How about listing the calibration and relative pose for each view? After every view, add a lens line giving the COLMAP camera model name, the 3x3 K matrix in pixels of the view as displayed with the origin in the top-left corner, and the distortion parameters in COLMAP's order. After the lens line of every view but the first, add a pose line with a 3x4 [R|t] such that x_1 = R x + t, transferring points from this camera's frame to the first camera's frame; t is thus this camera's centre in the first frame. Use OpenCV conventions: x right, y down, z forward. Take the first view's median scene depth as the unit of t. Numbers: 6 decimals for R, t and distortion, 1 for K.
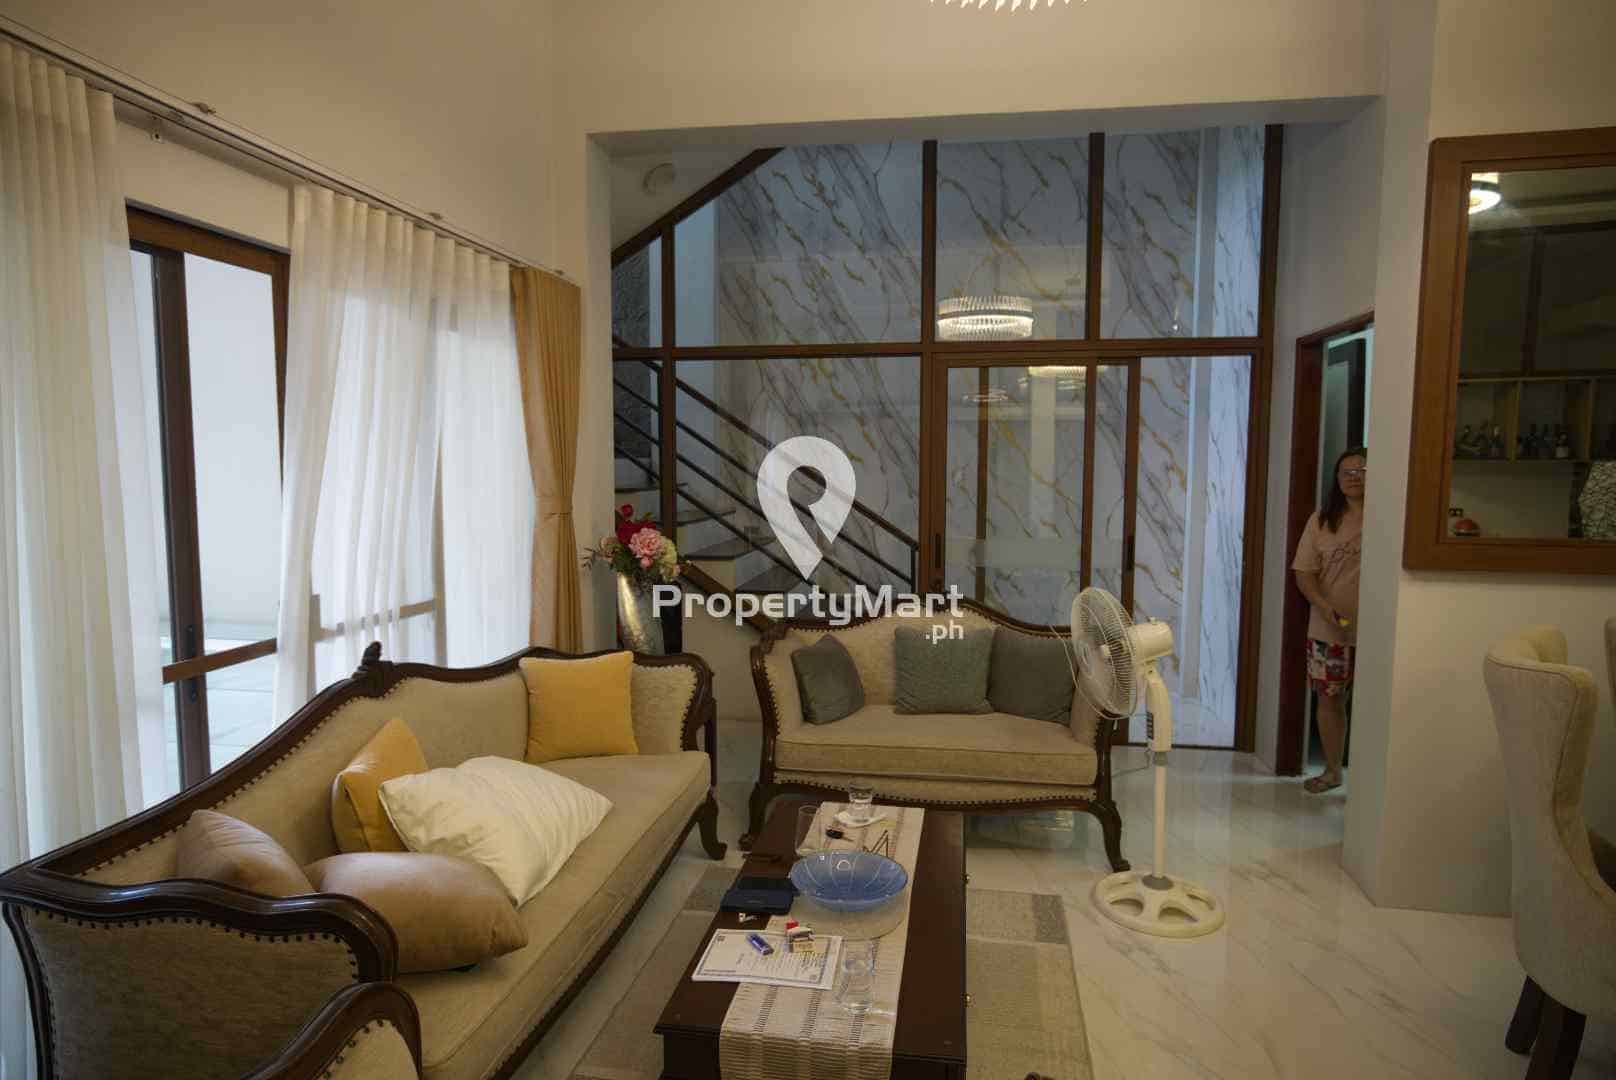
lens RADIAL K [[913.3, 0, 808.0], [0, 913.3, 540.0], [0, 0, 1]] dist [-0.040901, 0.032672]
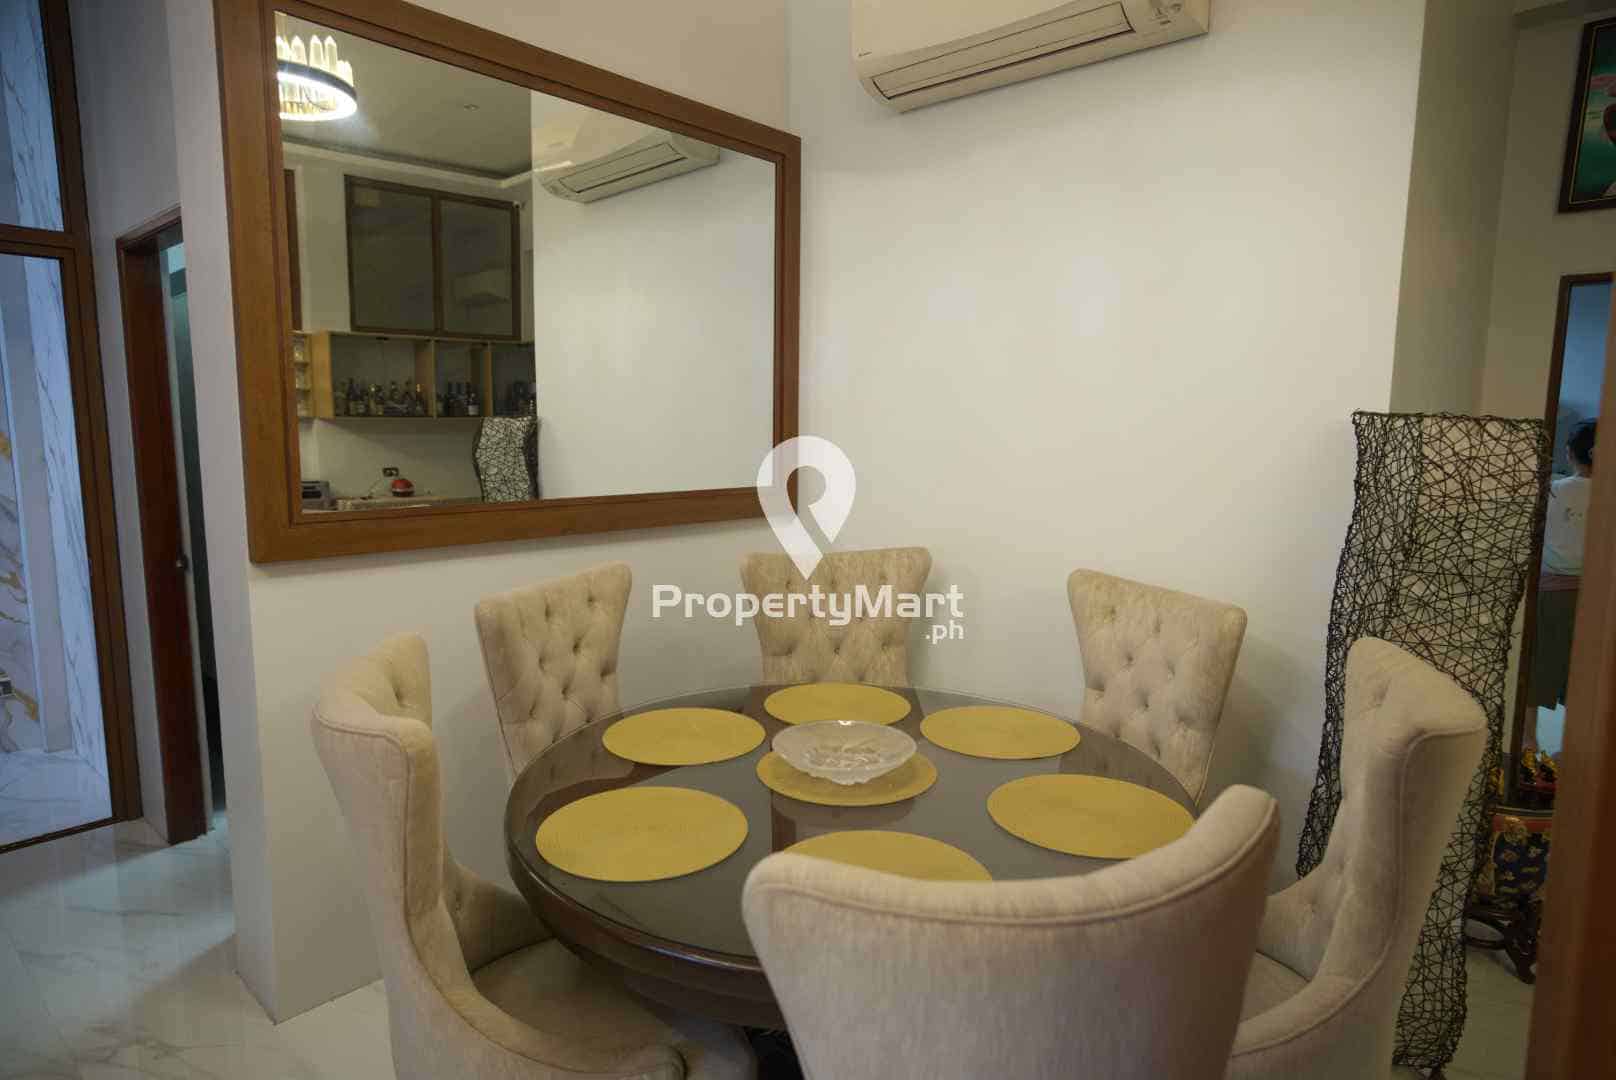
lens RADIAL K [[913.3, 0, 808.0], [0, 913.3, 540.0], [0, 0, 1]] dist [-0.040901, 0.032672]
pose [[0.521752, -0.107048, 0.846354, 0.158620], [0.069857, 0.994125, 0.082674, -0.008168], [-0.850232, 0.015988, 0.526165, 0.138873]]
